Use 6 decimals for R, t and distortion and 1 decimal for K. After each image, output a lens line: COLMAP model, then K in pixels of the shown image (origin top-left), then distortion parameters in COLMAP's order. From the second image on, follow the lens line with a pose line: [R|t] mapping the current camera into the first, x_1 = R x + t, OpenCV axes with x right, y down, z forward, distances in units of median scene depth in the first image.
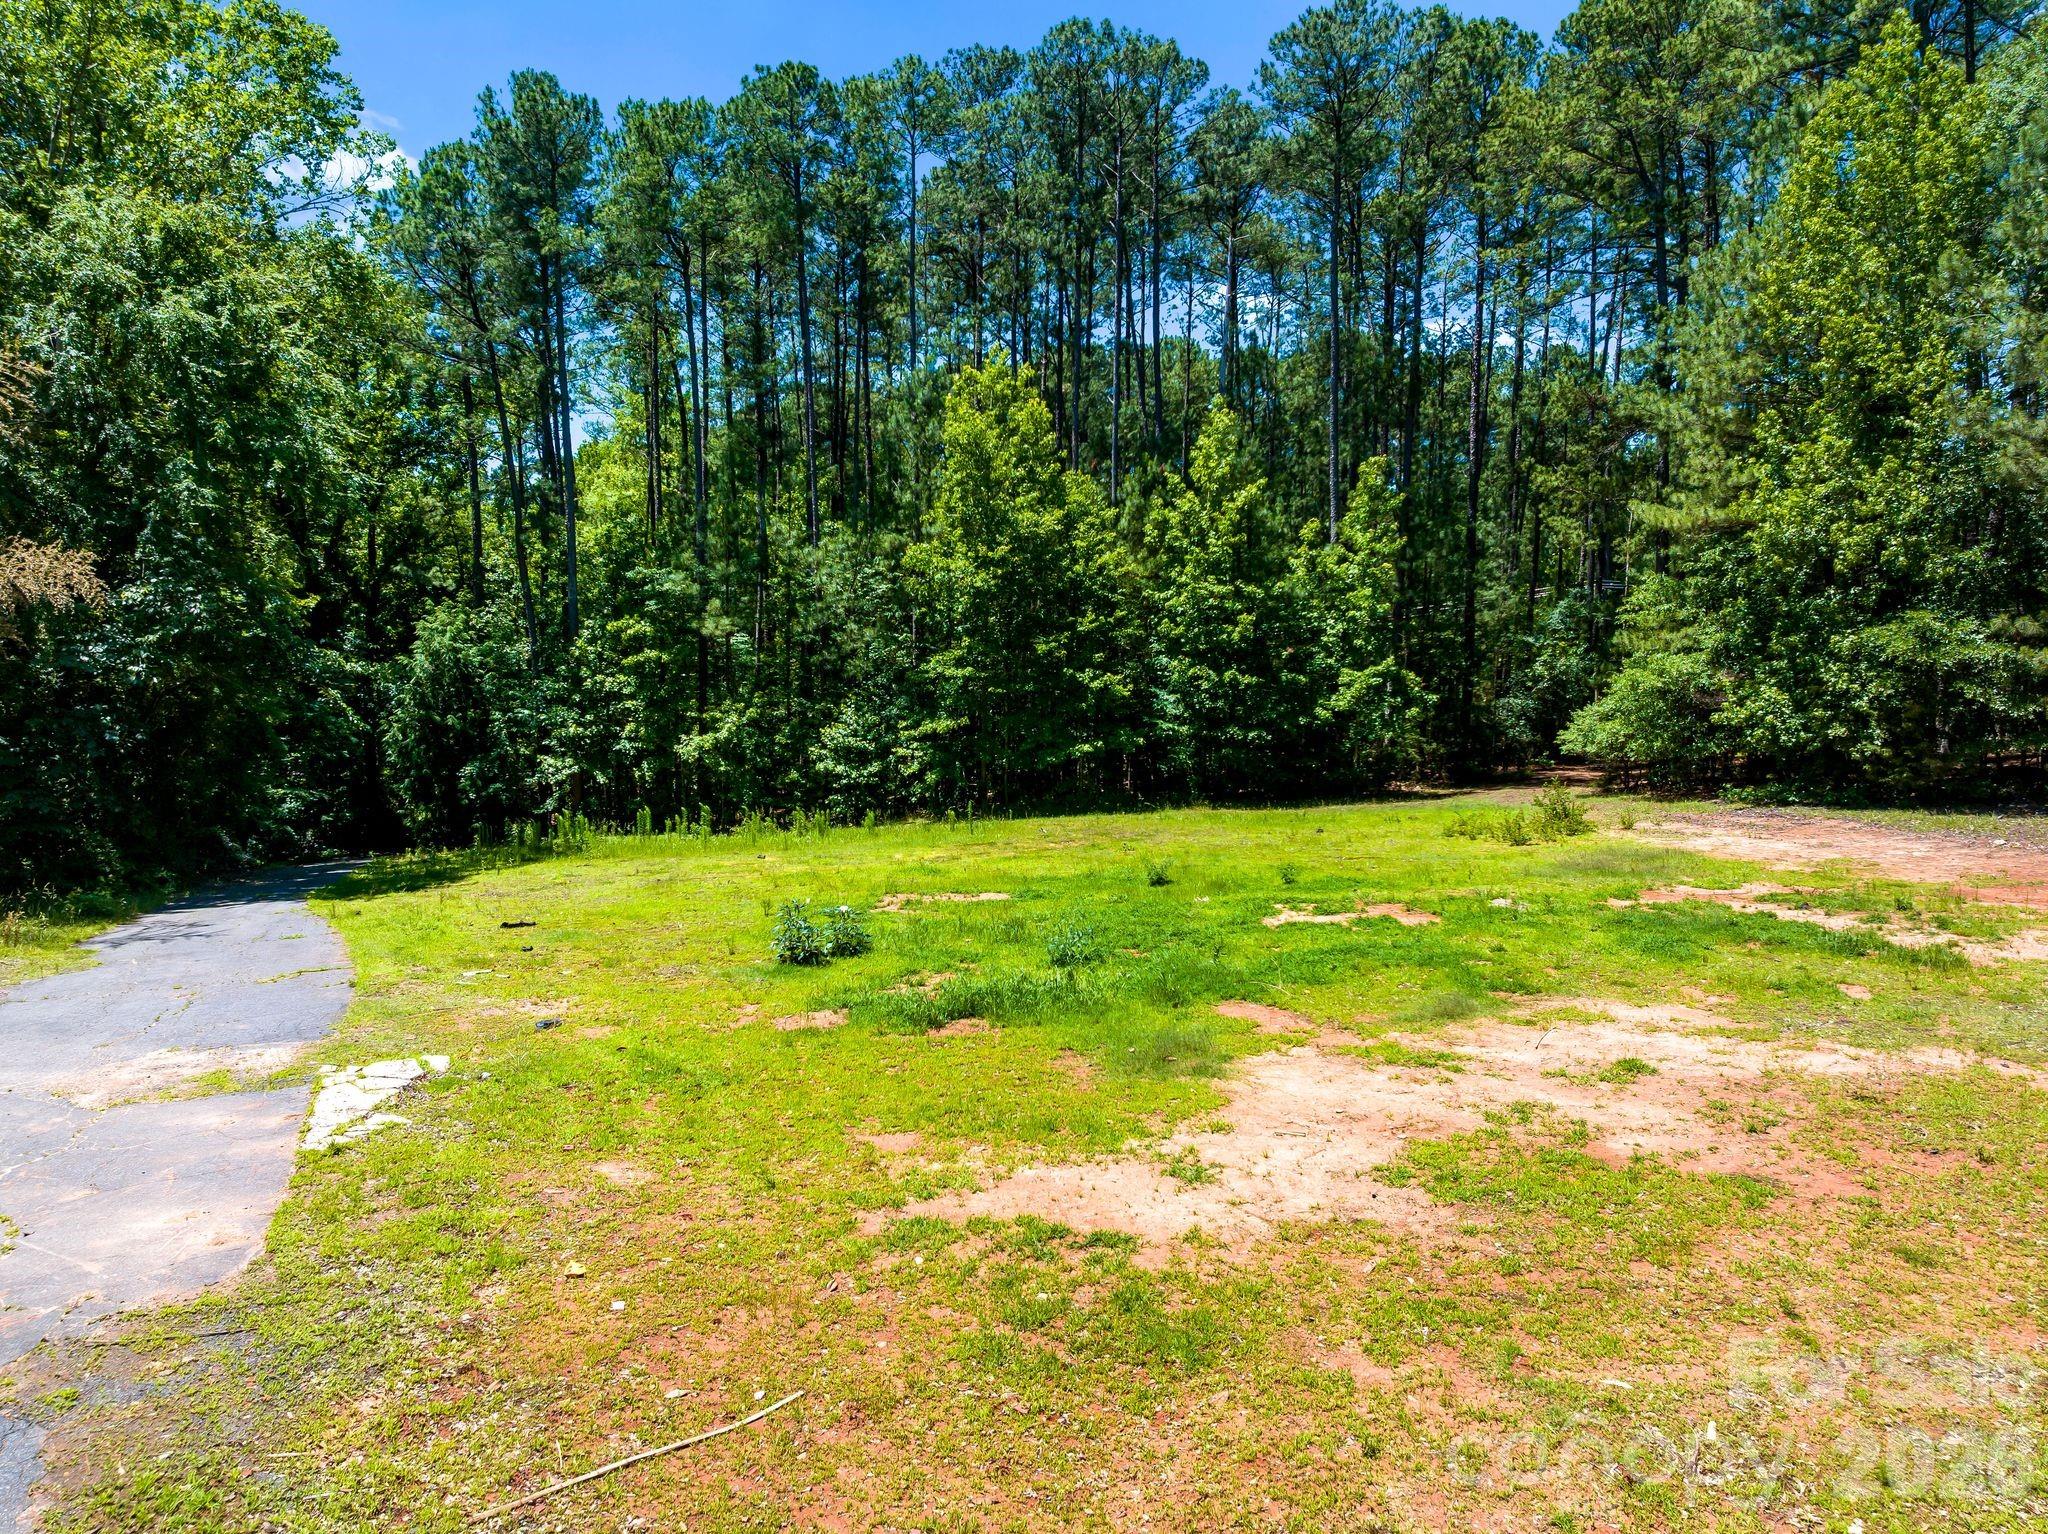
lens RADIAL K [[1431.0, 0, 1029.8], [0, 1431.0, 756.7], [0, 0, 1]] dist [-0.046954, 0.017840]
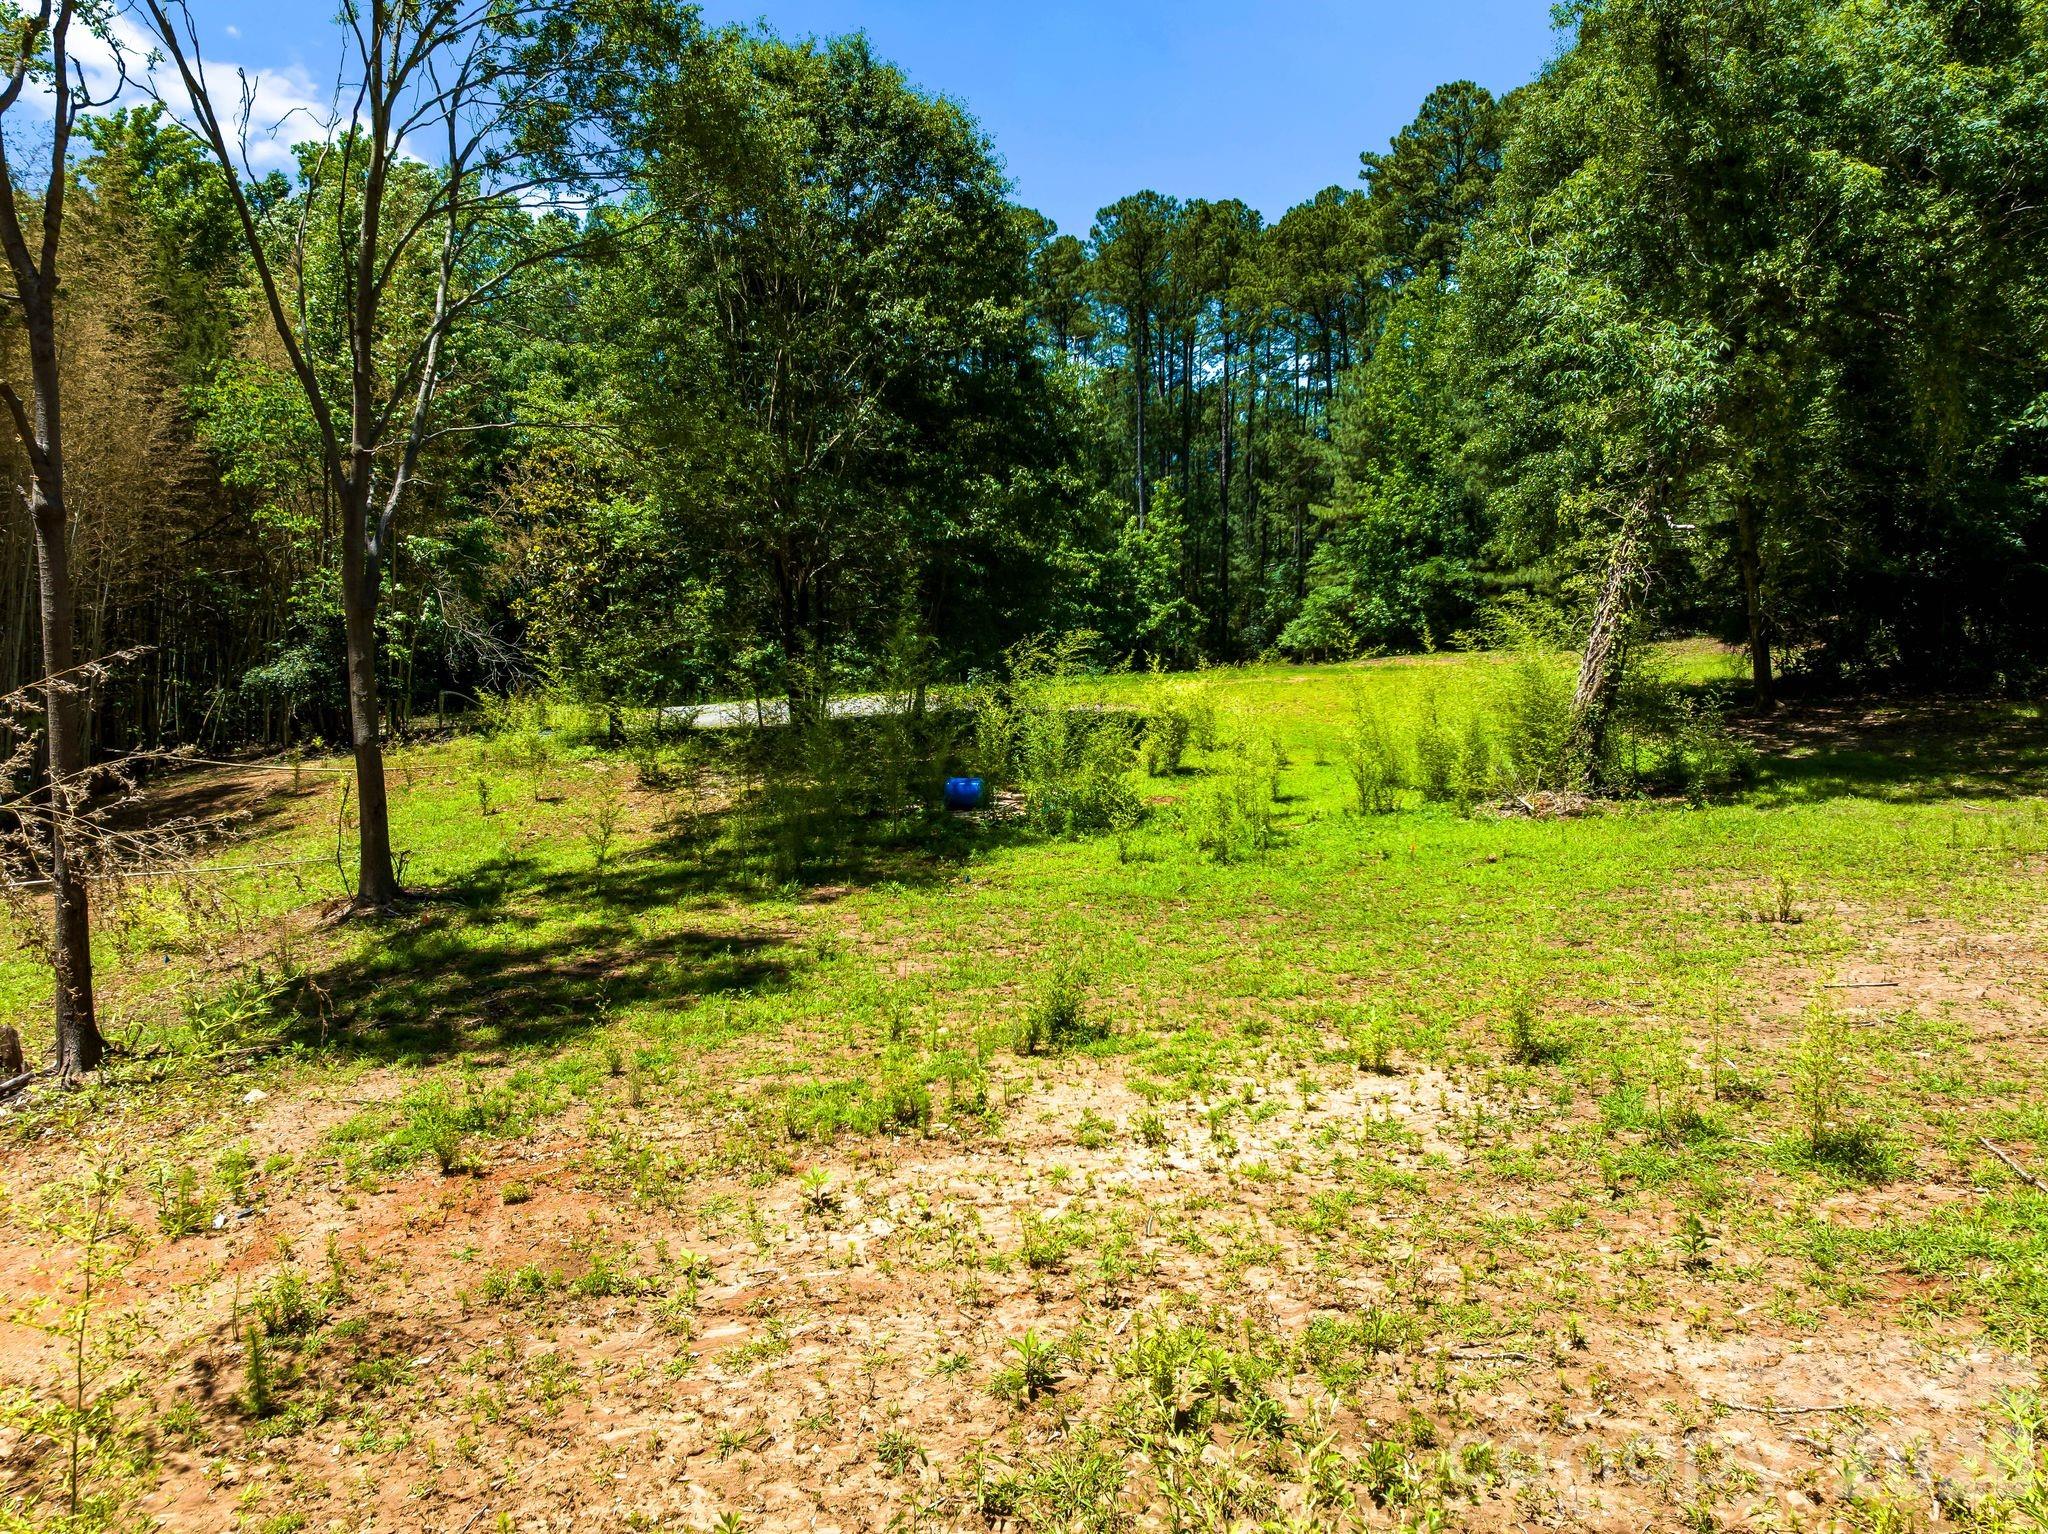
lens RADIAL K [[1431.0, 0, 1017.6], [0, 1431.0, 772.3], [0, 0, 1]] dist [-0.046954, 0.017840]
pose [[0.986845, -0.026618, 0.159465, -0.229331], [0.024554, 0.999587, 0.014902, 0.117607], [-0.159795, -0.010790, 0.987091, -0.688755]]
